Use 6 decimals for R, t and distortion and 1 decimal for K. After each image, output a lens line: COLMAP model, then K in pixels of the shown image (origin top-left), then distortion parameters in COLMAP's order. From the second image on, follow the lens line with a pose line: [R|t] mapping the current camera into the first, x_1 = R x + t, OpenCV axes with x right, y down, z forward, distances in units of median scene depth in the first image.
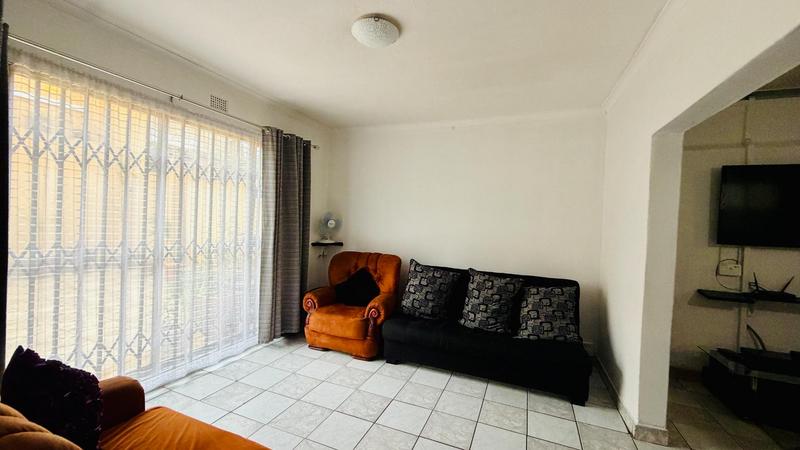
lens RADIAL K [[318.4, 0, 400.0], [0, 318.4, 225.0], [0, 0, 1]] dist [-0.000718, -0.000221]
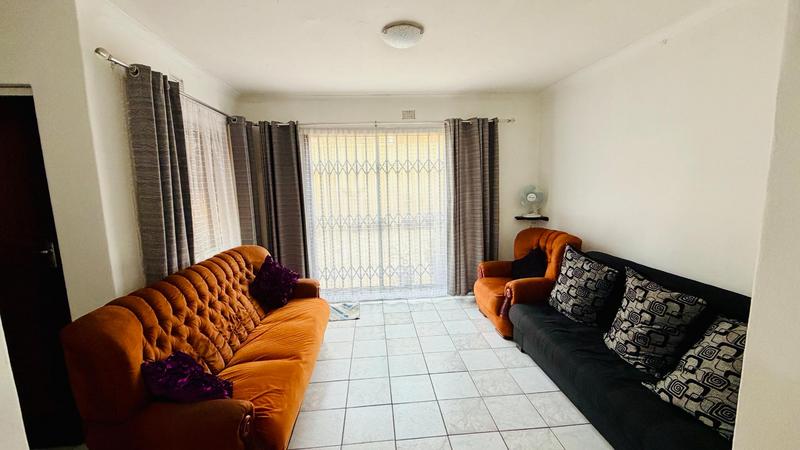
lens RADIAL K [[318.4, 0, 400.0], [0, 318.4, 225.0], [0, 0, 1]] dist [-0.000718, -0.000221]
pose [[0.455084, 0.063338, -0.888193, 0.591646], [0.037471, 0.995221, 0.090169, -0.028663], [0.889660, -0.074317, 0.450536, 0.272418]]
